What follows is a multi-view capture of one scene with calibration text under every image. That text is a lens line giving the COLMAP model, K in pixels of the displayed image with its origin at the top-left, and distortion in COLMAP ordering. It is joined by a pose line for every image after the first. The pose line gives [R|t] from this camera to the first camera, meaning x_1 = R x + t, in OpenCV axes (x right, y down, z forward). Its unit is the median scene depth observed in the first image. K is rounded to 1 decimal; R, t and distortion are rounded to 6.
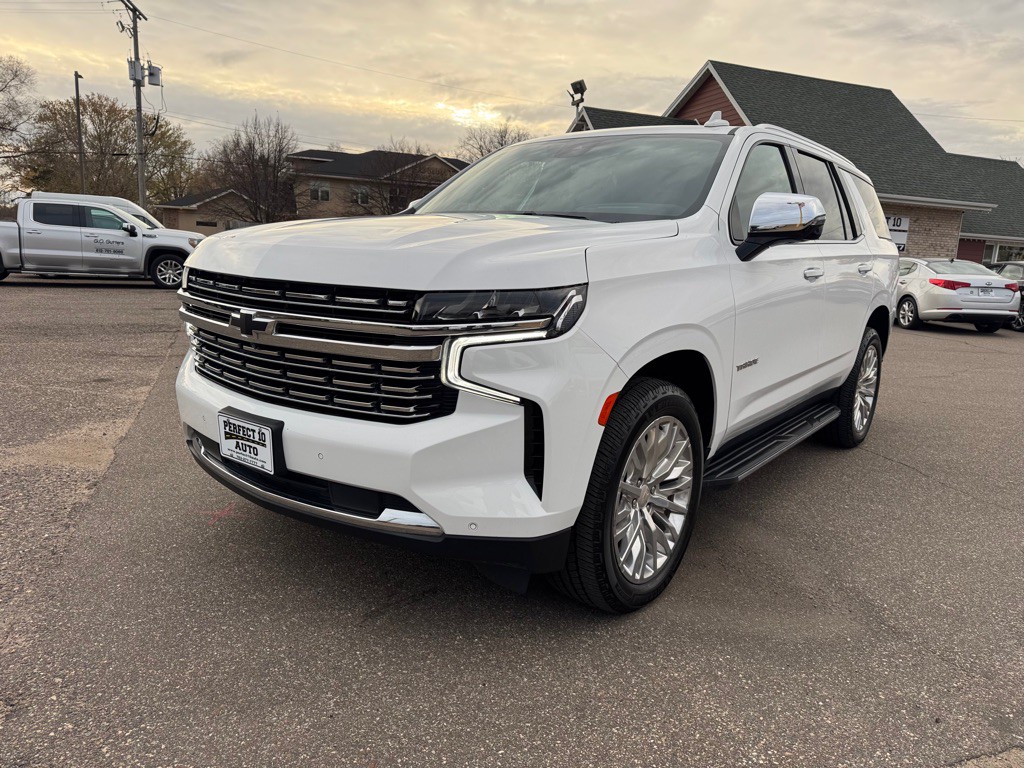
lens RADIAL K [[734.2, 0, 506.6], [0, 734.2, 381.5], [0, 0, 1]] dist [0.051579, -0.063977]
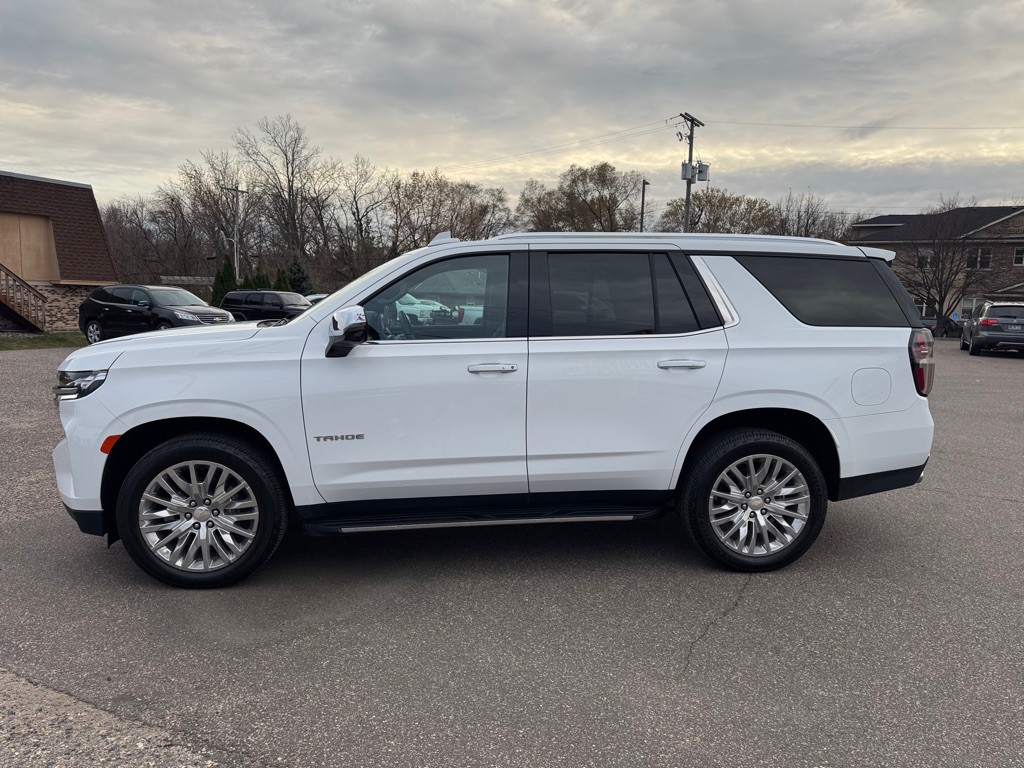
lens RADIAL K [[728.6, 0, 512.0], [0, 728.6, 384.0], [0, 0, 1]] dist [0.055447, -0.071498]
pose [[0.697098, 0.053108, -0.715006, 0.181499], [-0.115025, 0.992620, -0.038416, -0.012825], [0.707689, 0.109023, 0.698062, 0.042084]]
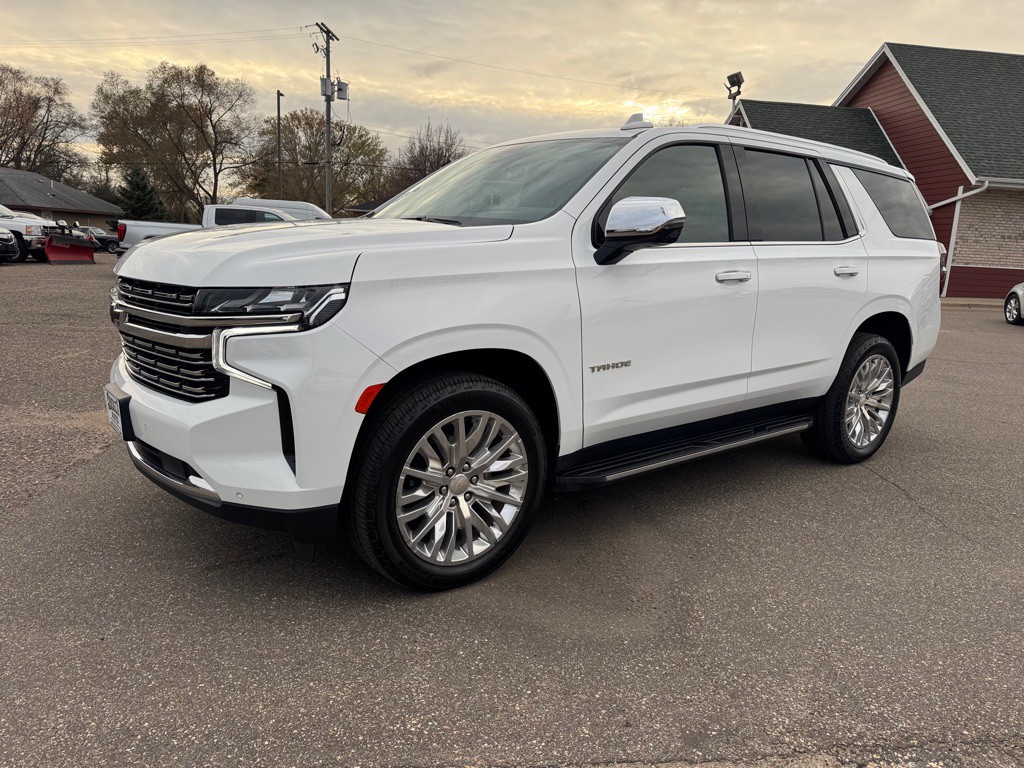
lens RADIAL K [[727.8, 0, 505.9], [0, 727.8, 379.0], [0, 0, 1]] dist [0.043304, -0.040771]
pose [[0.969330, 0.045167, -0.241579, 0.054985], [-0.044998, 0.998968, 0.006220, -0.000693], [0.241610, 0.004842, 0.970361, -0.000116]]
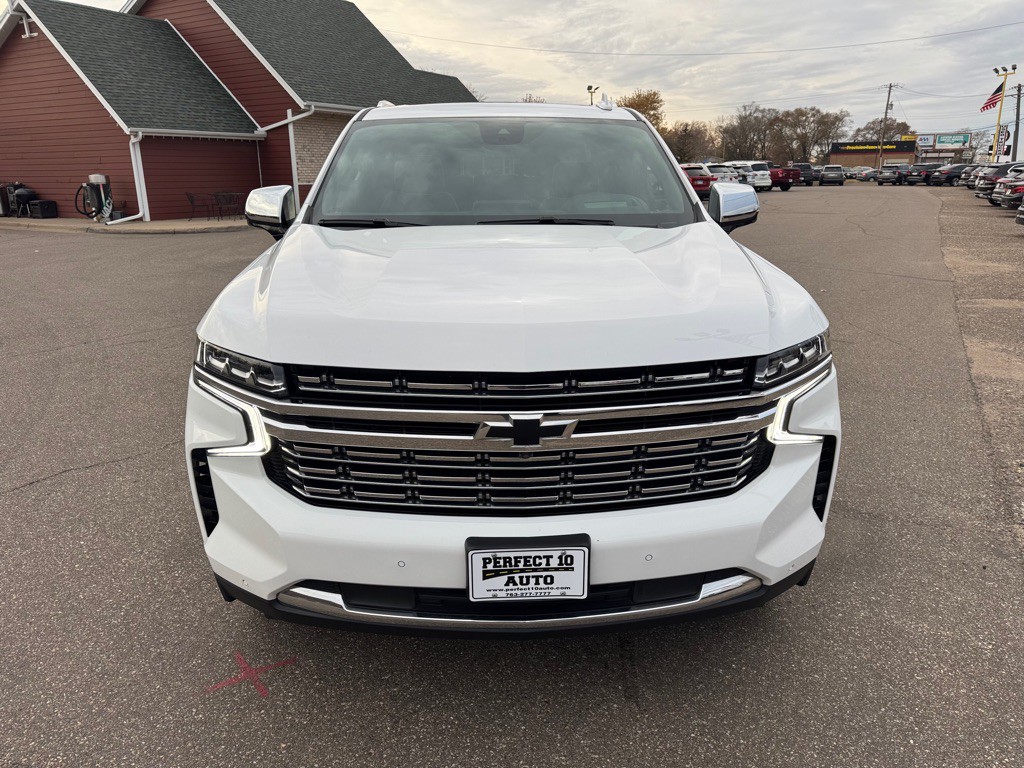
lens RADIAL K [[734.2, 0, 506.6], [0, 734.2, 381.5], [0, 0, 1]] dist [0.051579, -0.063977]
pose [[0.755830, -0.229455, 0.613247, -0.081569], [0.153830, 0.972600, 0.174316, -0.026291], [-0.636441, -0.037418, 0.770417, 0.041406]]
